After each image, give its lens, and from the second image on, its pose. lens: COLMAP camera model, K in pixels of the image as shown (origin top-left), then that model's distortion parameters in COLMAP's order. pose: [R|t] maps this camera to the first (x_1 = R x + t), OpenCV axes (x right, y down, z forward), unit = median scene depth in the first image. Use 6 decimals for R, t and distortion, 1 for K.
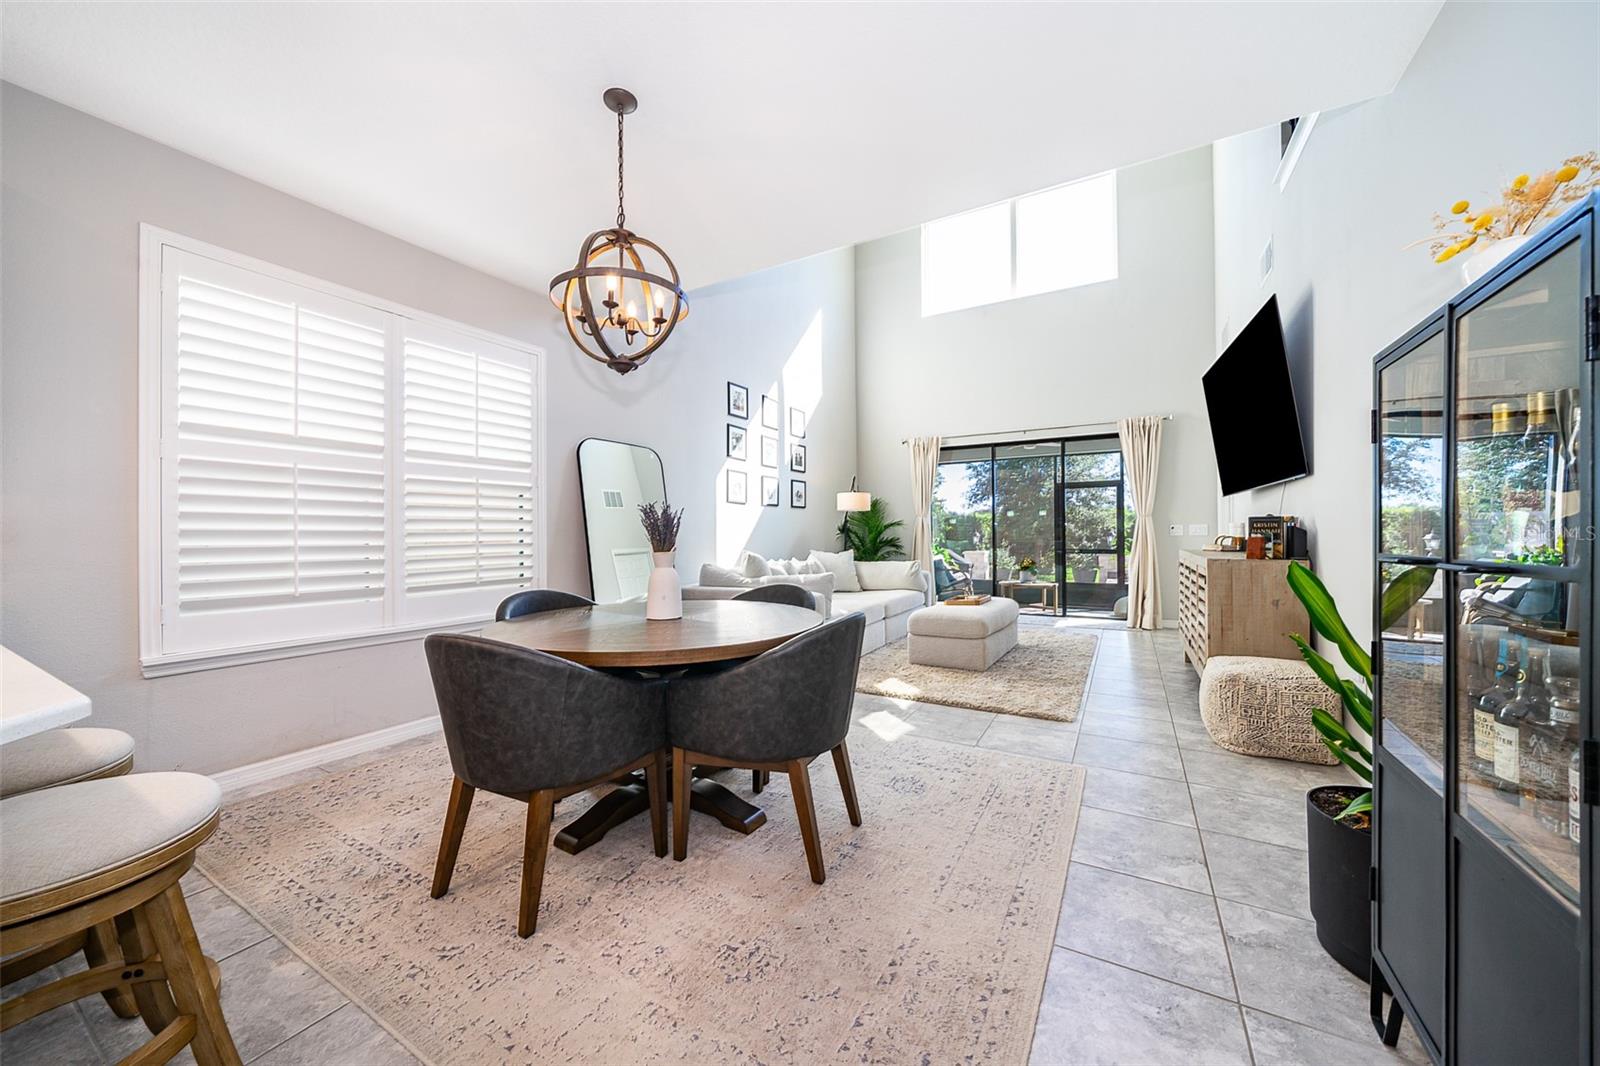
lens RADIAL K [[562.4, 0, 788.3], [0, 562.4, 528.6], [0, 0, 1]] dist [-0.002080, -0.000210]
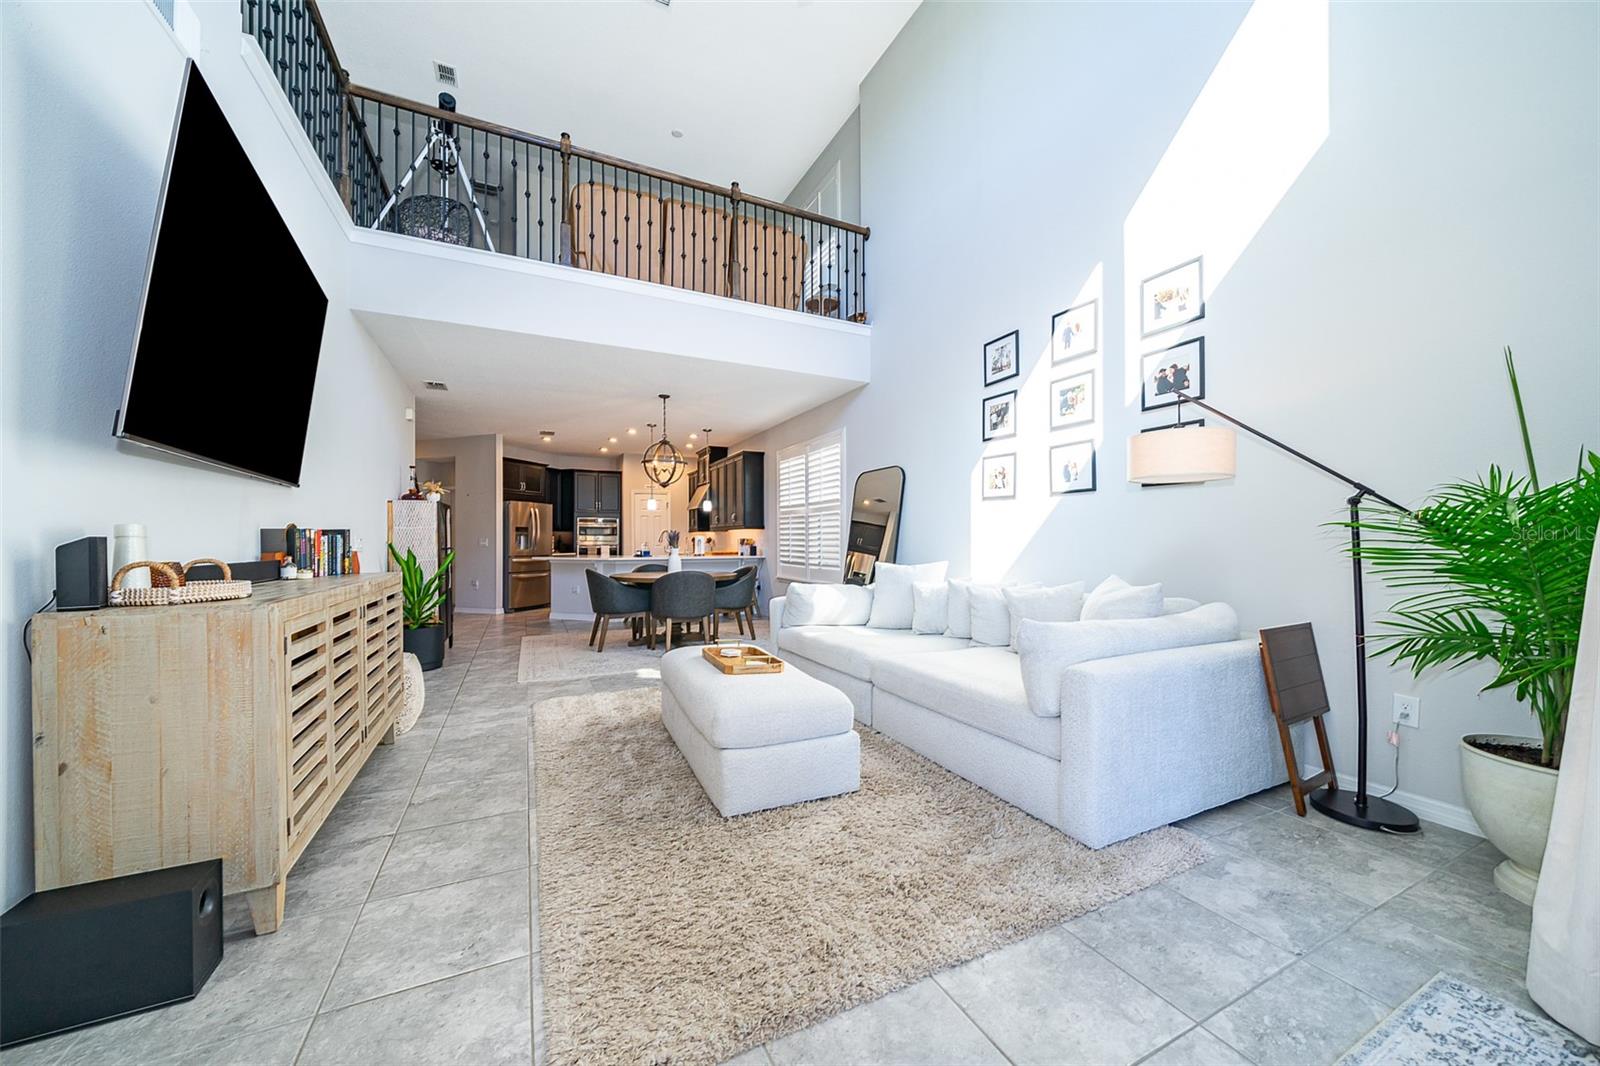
lens RADIAL K [[527.4, 0, 800.0], [0, 527.4, 533.0], [0, 0, 1]] dist [-0.000386, -0.000025]
pose [[-0.523990, -0.001073, -0.851724, 1.086738], [0.015422, 0.999823, -0.010747, 0.003912], [0.851585, -0.018766, -0.523881, 1.946599]]
